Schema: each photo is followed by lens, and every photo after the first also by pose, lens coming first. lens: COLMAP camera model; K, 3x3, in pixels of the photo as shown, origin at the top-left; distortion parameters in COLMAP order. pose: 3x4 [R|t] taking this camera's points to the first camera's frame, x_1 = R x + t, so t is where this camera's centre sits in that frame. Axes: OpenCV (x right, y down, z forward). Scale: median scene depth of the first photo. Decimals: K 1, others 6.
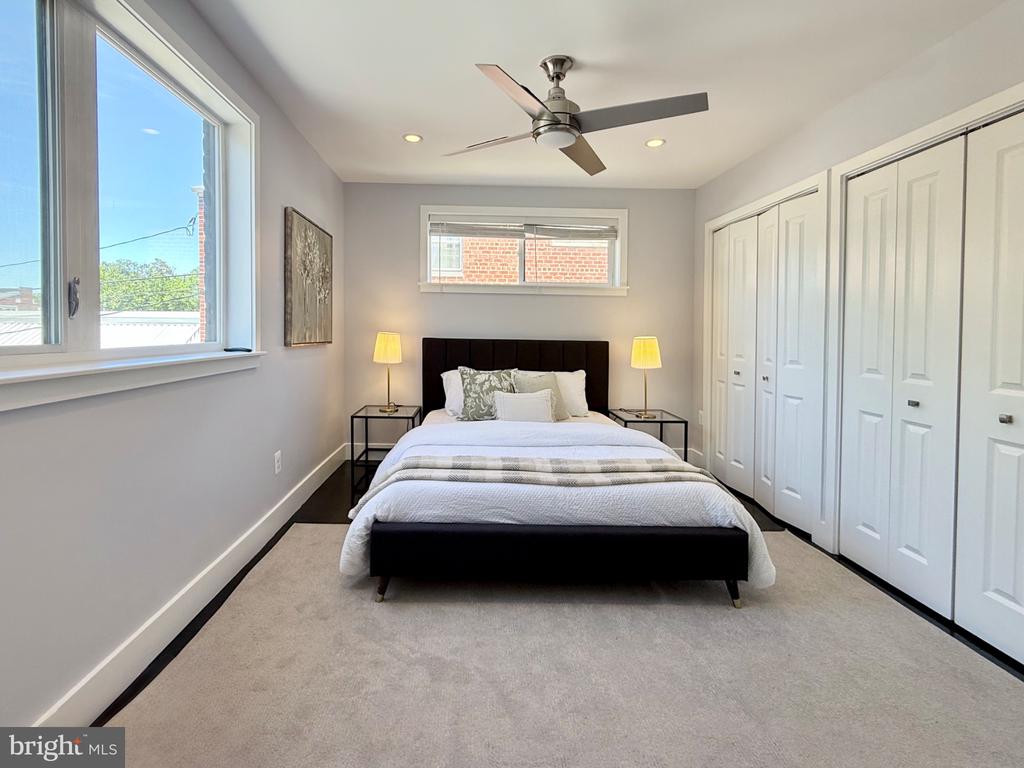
lens RADIAL K [[460.2, 0, 512.4], [0, 460.2, 340.5], [0, 0, 1]] dist [-0.001291, -0.000491]
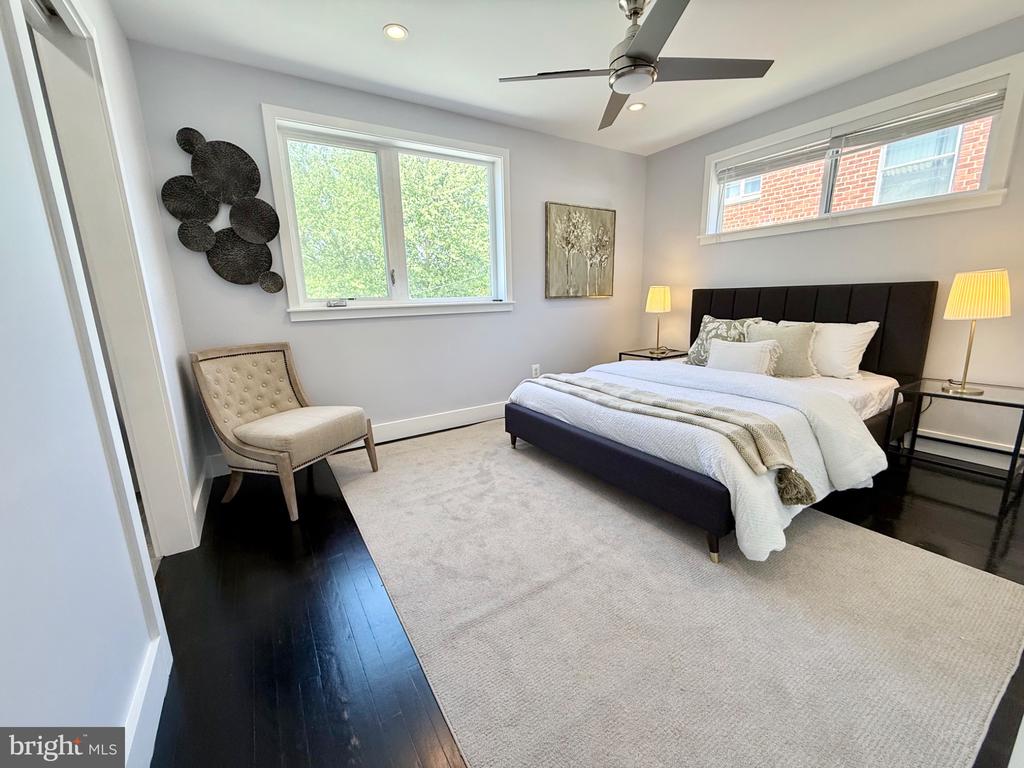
lens RADIAL K [[407.9, 0, 508.1], [0, 407.9, 382.4], [0, 0, 1]] dist [0.000229, -0.000204]
pose [[0.516675, 0.143235, -0.844115, 0.510174], [0.023458, 0.983168, 0.181189, 0.030587], [0.855860, -0.113418, 0.504619, 0.138894]]
